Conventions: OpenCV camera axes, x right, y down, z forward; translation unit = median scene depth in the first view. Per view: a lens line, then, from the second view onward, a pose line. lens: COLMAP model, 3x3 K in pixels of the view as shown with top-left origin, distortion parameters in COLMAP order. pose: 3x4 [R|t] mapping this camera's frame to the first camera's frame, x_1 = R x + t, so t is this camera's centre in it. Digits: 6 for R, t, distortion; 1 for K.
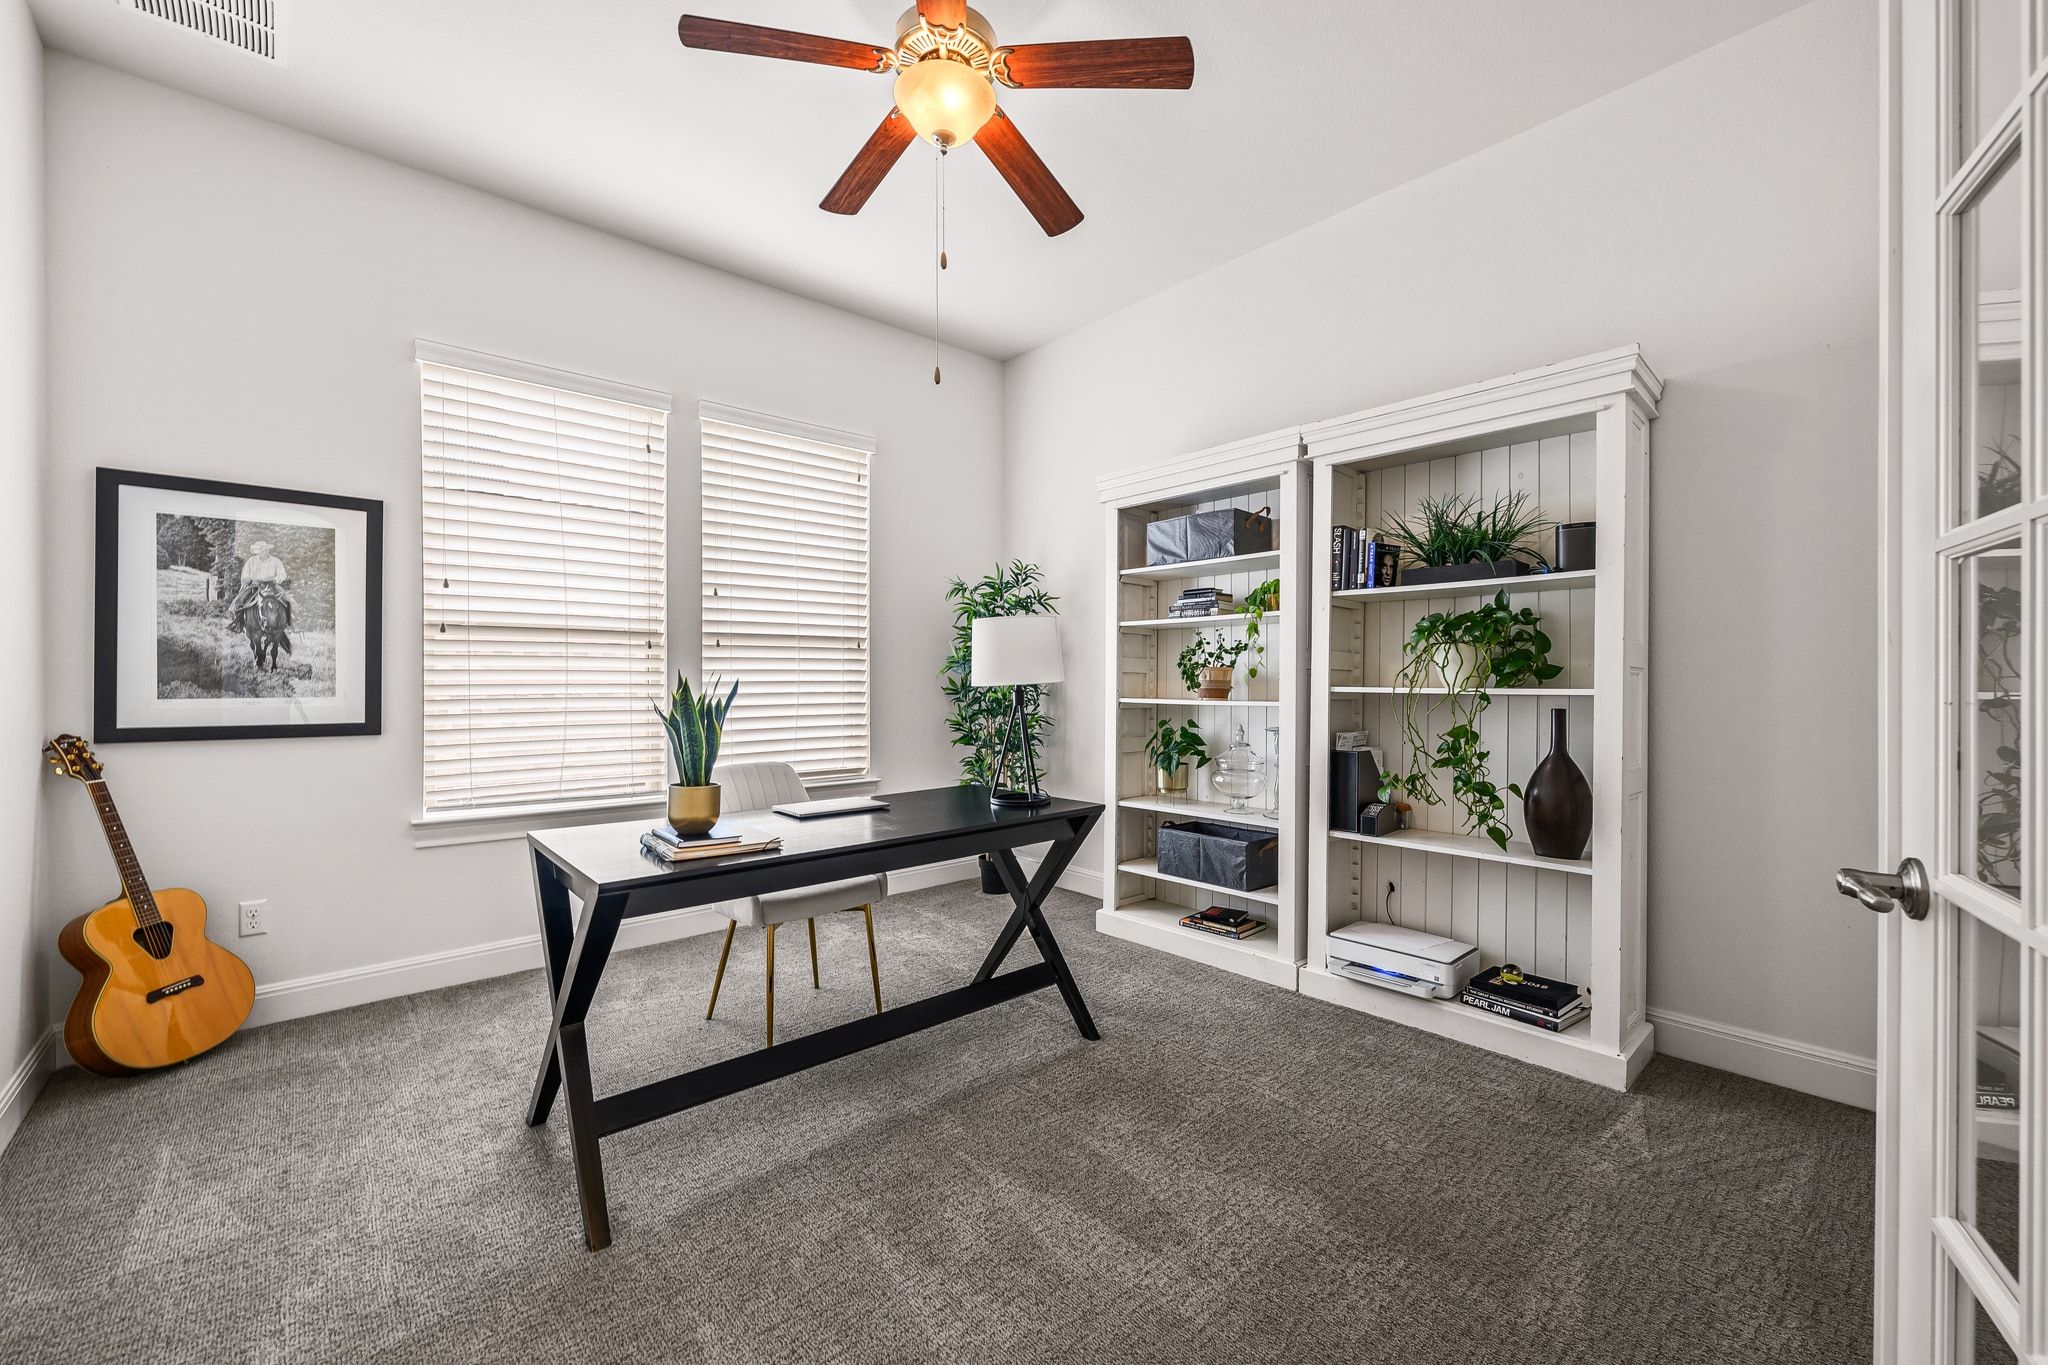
lens RADIAL K [[814.3, 0, 1018.4], [0, 814.3, 681.5], [0, 0, 1]] dist [0.000775, -0.000018]
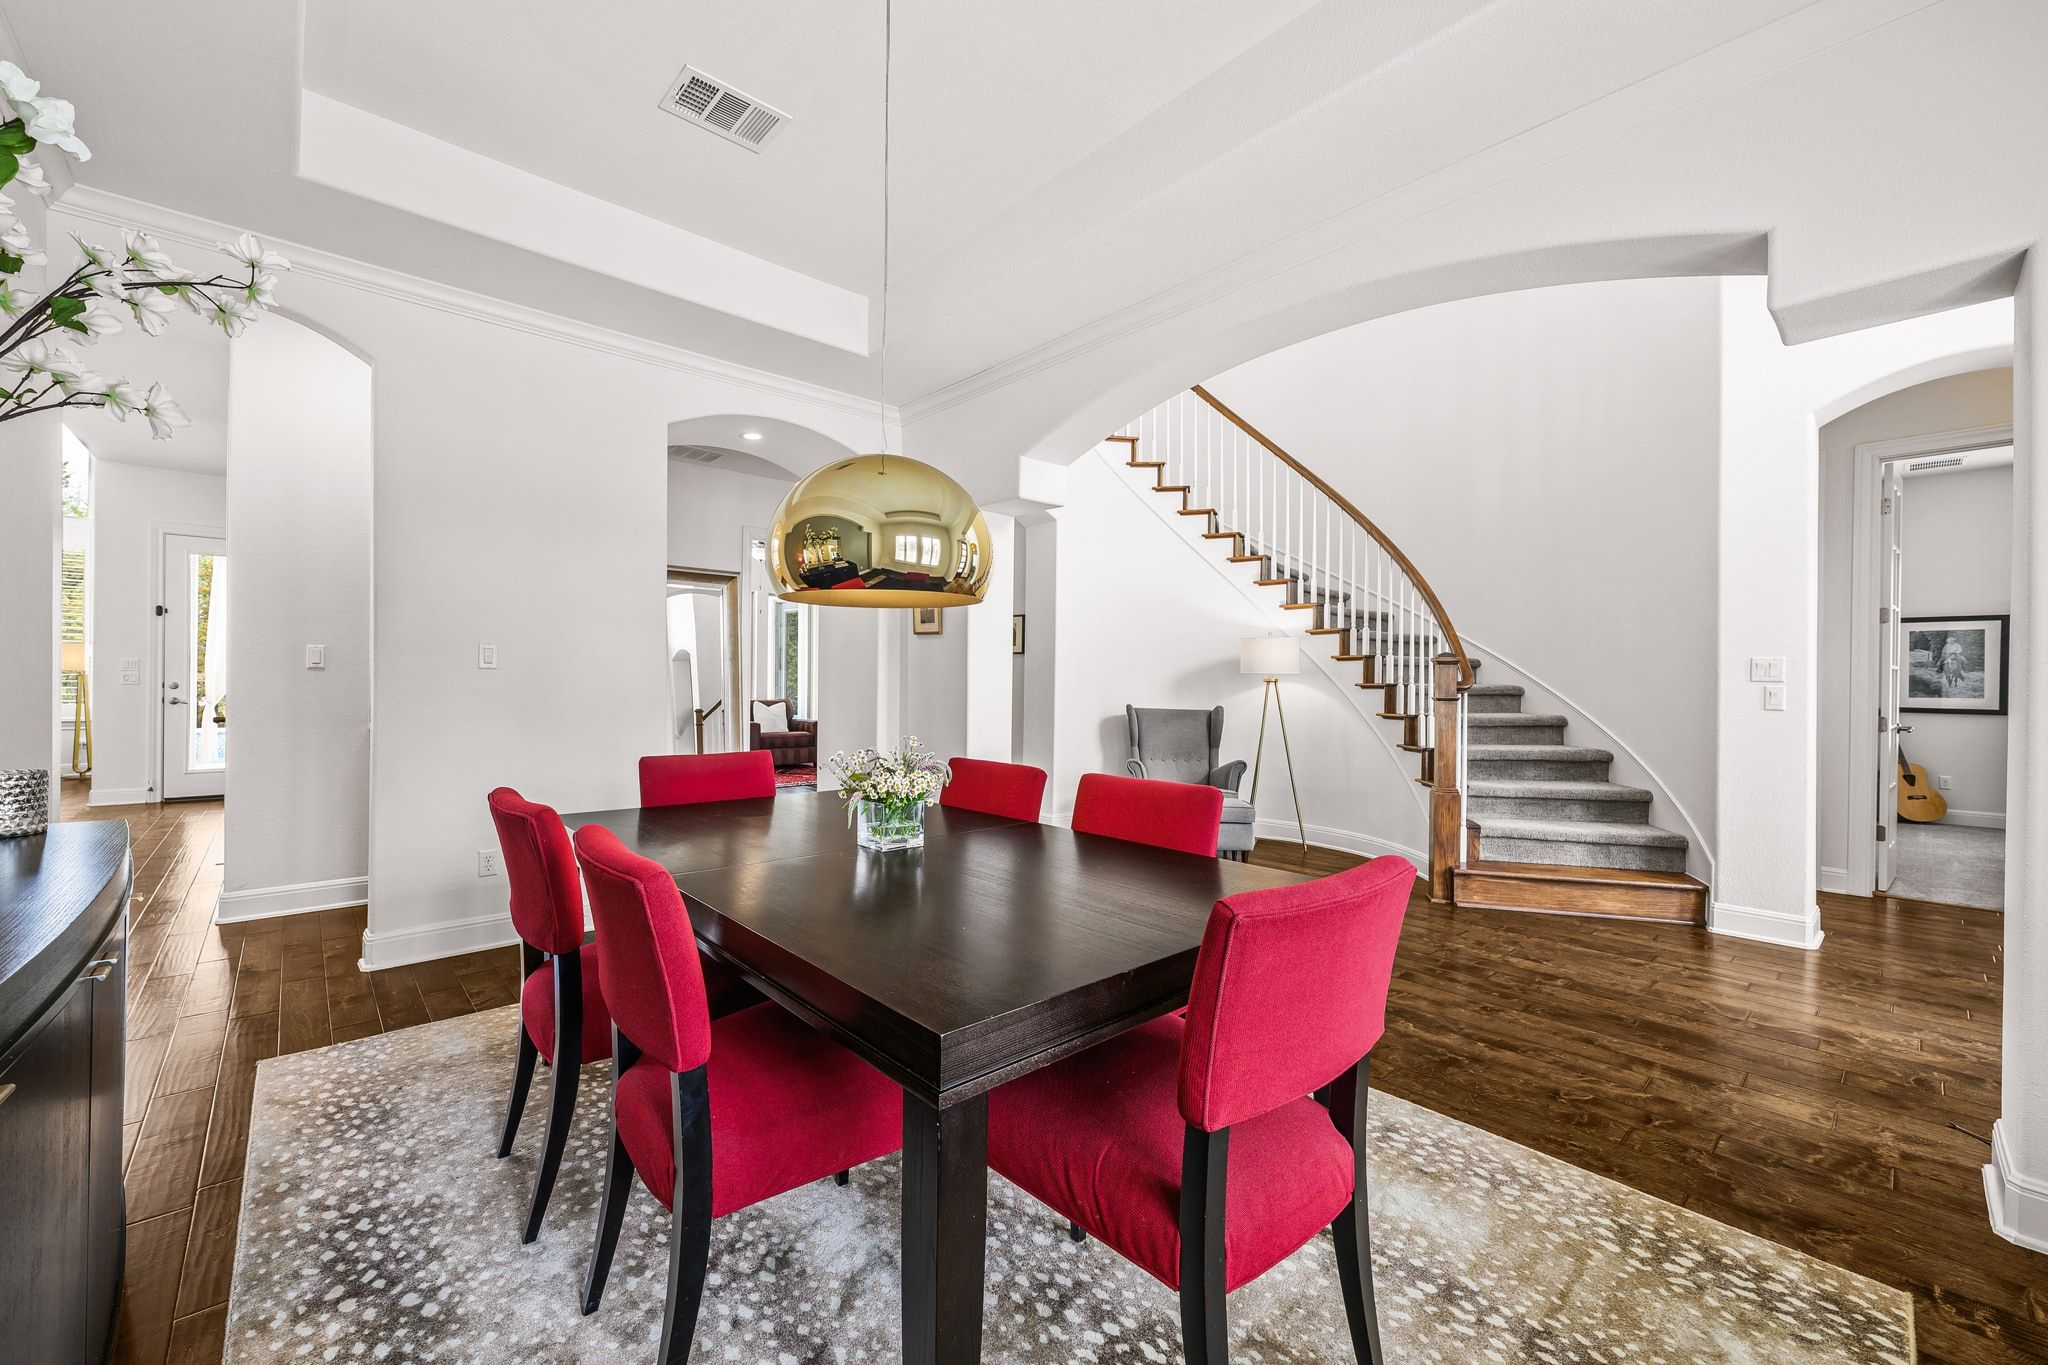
lens RADIAL K [[814.3, 0, 1018.6], [0, 814.3, 687.4], [0, 0, 1]] dist [0.000775, -0.000018]
pose [[0.008968, 0.004643, -0.999949, 1.557812], [-0.008644, 0.999952, 0.004566, 0.000629], [0.999922, 0.008603, 0.009008, -1.891302]]
